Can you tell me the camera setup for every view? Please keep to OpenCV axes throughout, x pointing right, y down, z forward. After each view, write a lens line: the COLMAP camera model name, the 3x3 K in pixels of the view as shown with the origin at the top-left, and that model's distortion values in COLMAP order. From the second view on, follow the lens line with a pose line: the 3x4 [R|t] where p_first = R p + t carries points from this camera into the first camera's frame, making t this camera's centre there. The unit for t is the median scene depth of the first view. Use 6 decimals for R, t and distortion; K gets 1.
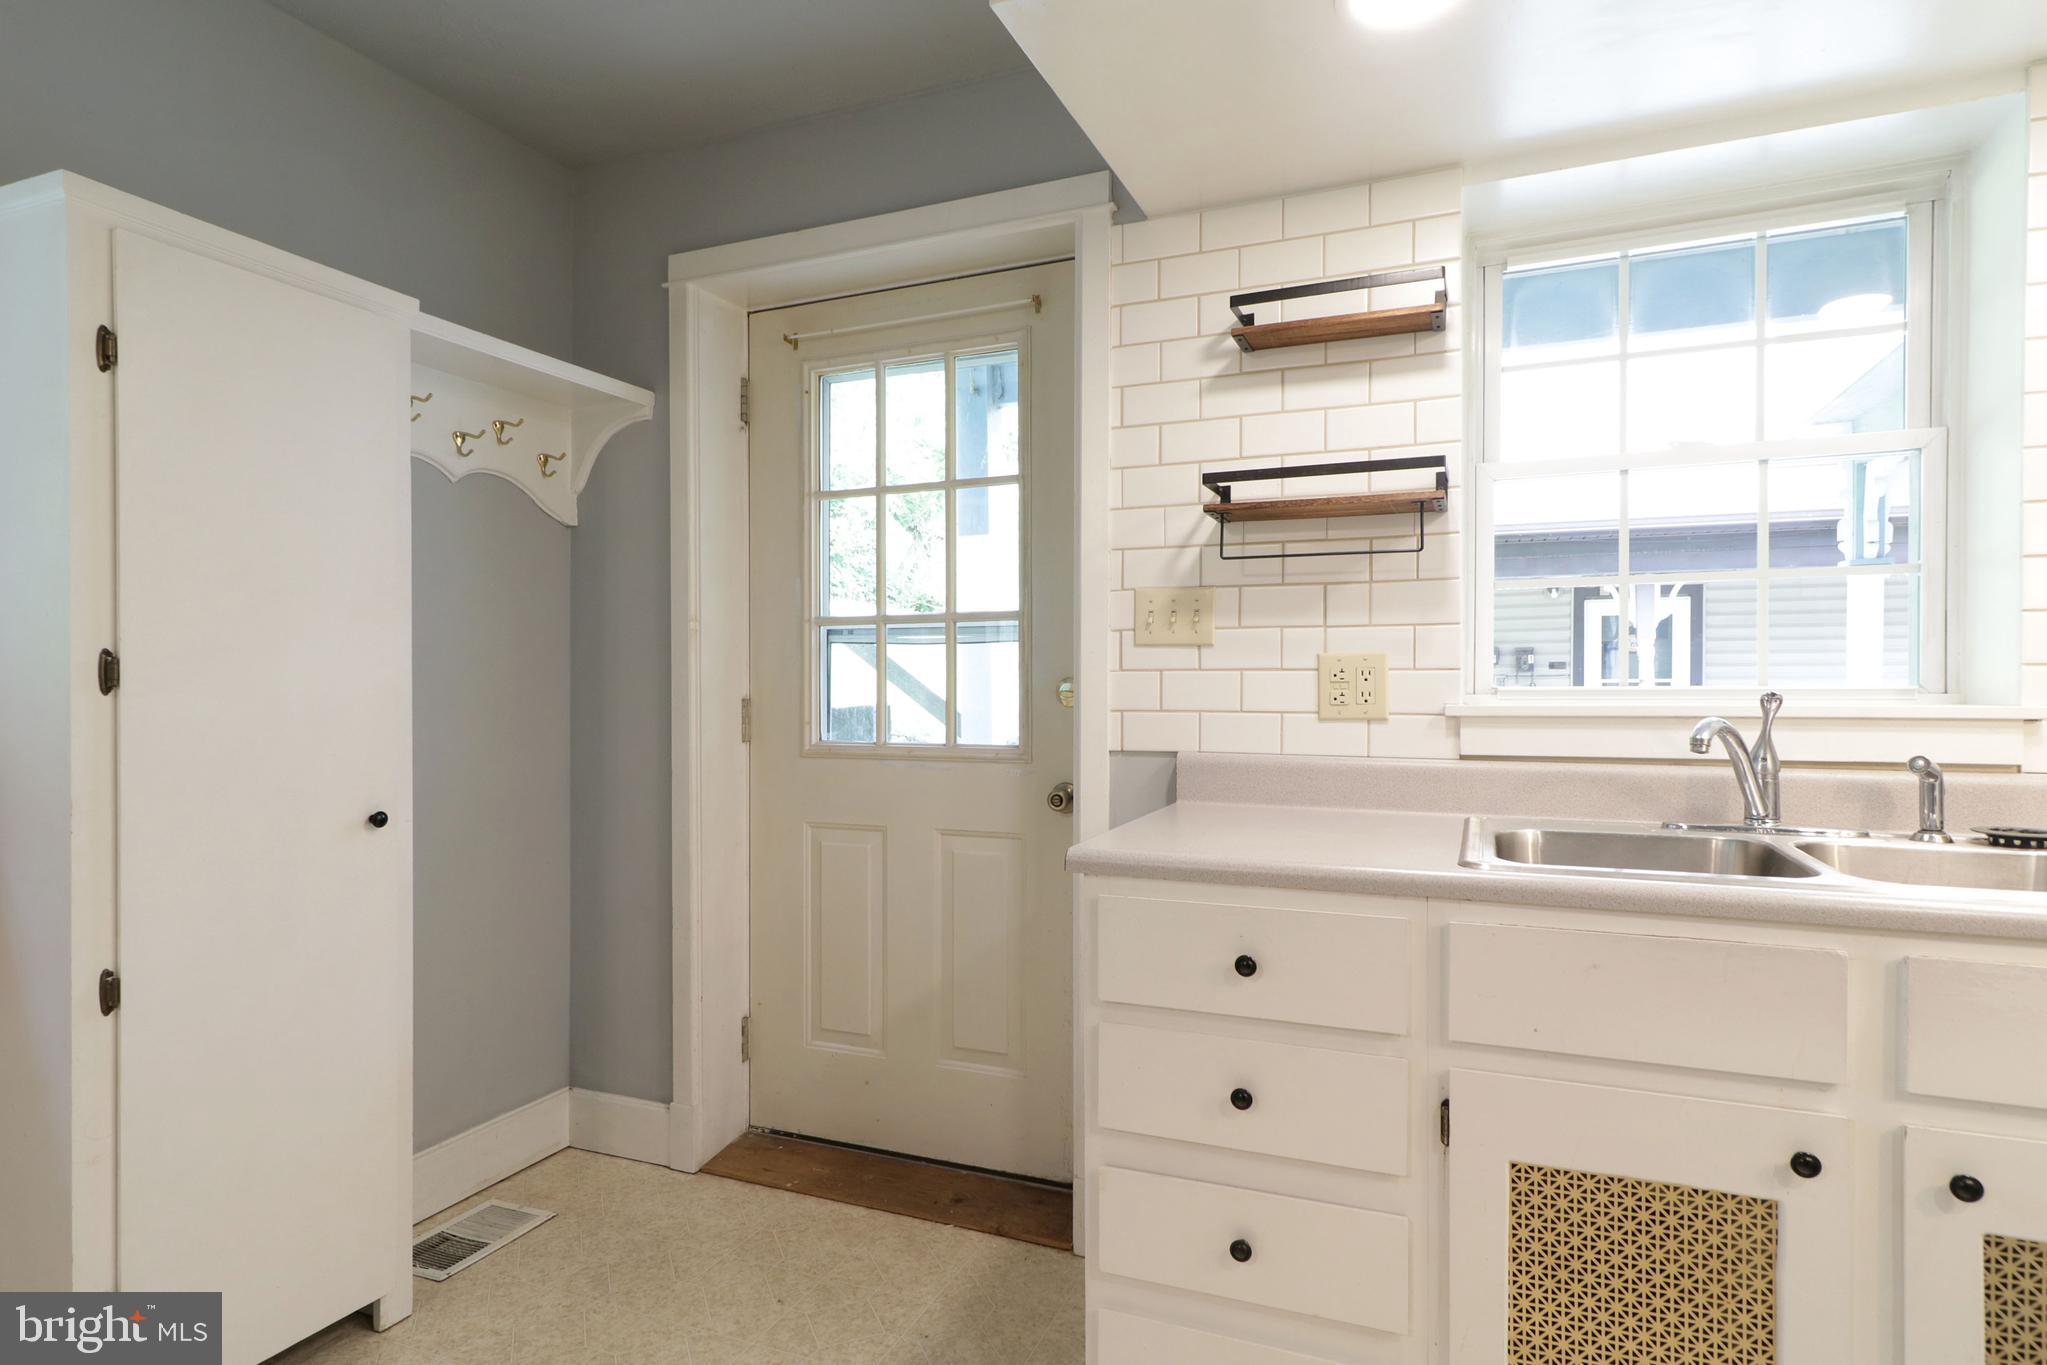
lens RADIAL K [[1100.2, 0, 1037.4], [0, 1100.2, 698.3], [0, 0, 1]] dist [-0.001754, 0.005514]
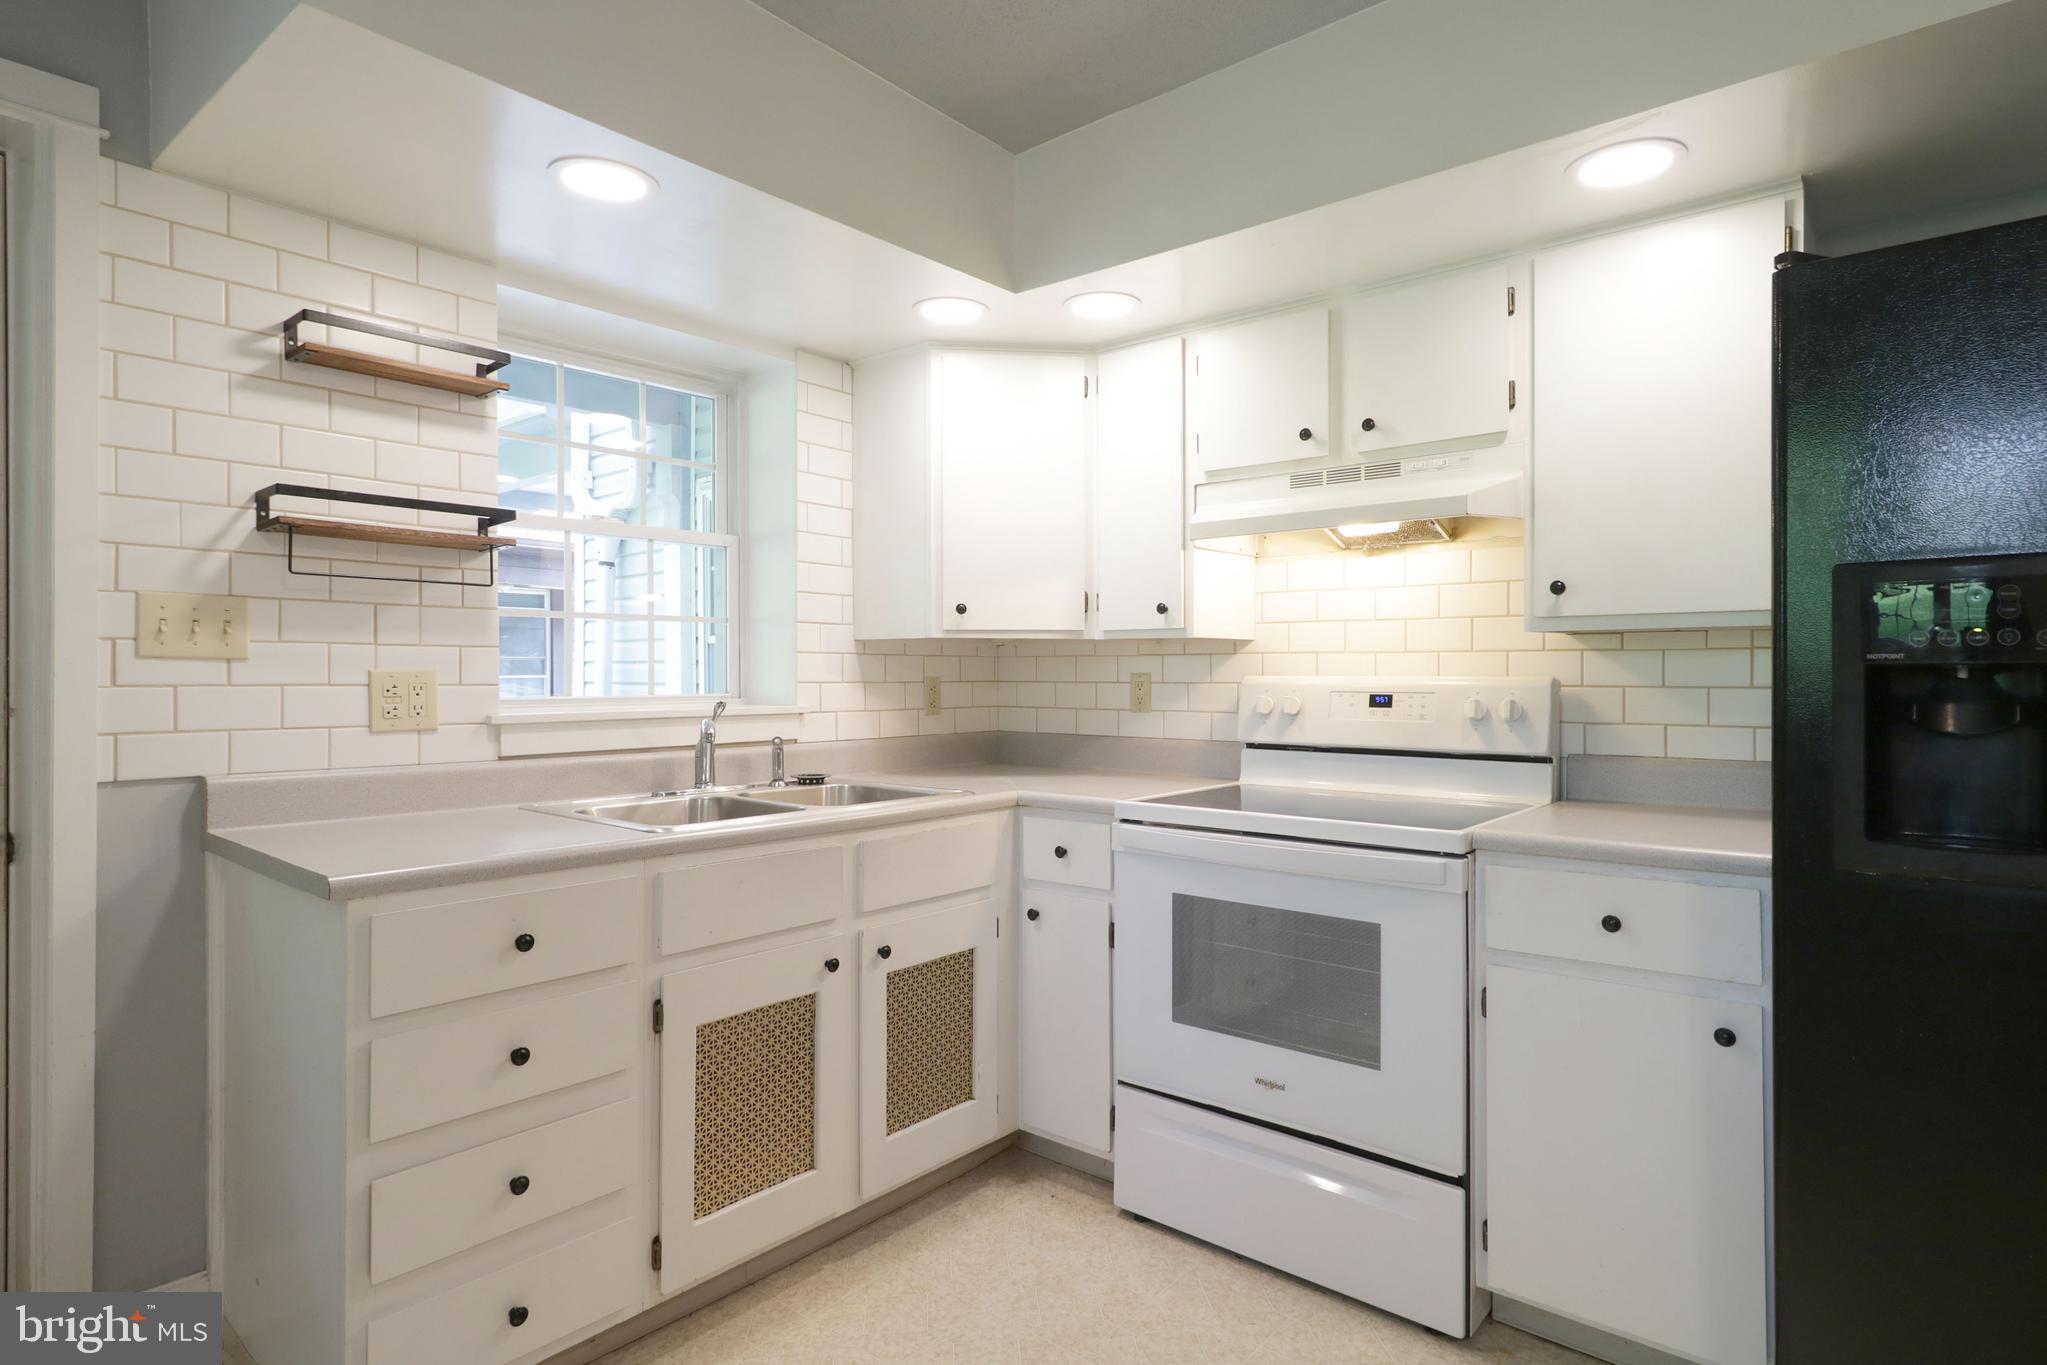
lens RADIAL K [[1100.2, 0, 1016.4], [0, 1100.2, 674.8], [0, 0, 1]] dist [-0.001754, 0.005514]
pose [[0.312888, 0.001065, 0.949790, -0.559866], [0.009498, 0.999946, -0.004250, -0.026064], [-0.949743, 0.010351, 0.312861, 0.086237]]
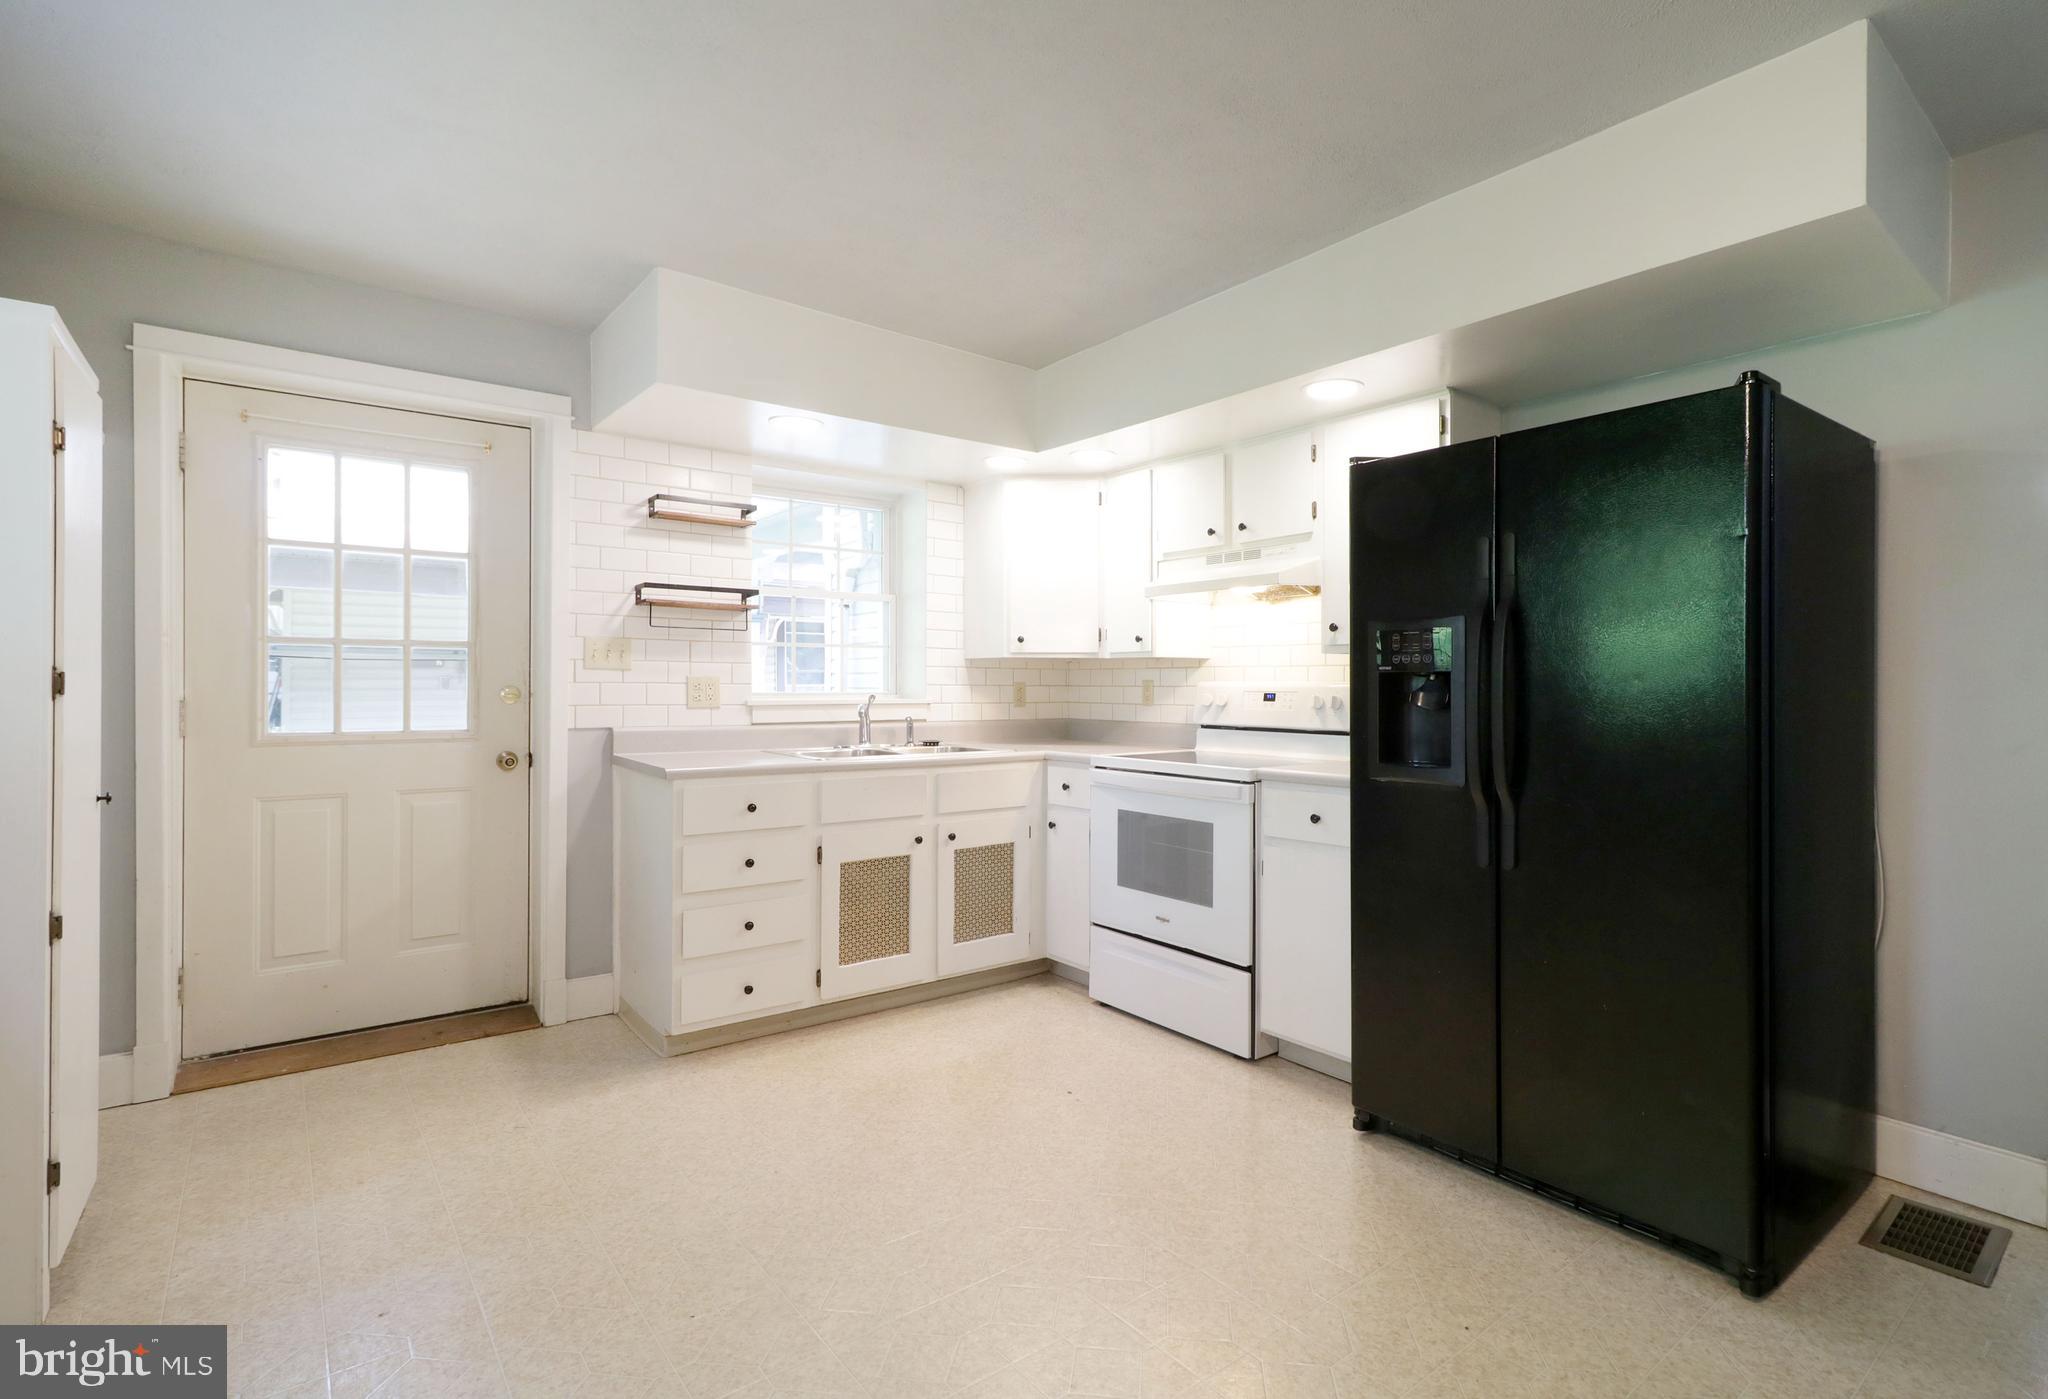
lens RADIAL K [[989.6, 0, 1033.1], [0, 989.6, 690.0], [0, 0, 1]] dist [-0.012039, -0.000193]
pose [[0.507764, 0.000883, 0.861496, -0.997728], [0.003939, 0.999987, -0.003347, -0.005682], [-0.861487, 0.005093, 0.507754, -0.469972]]
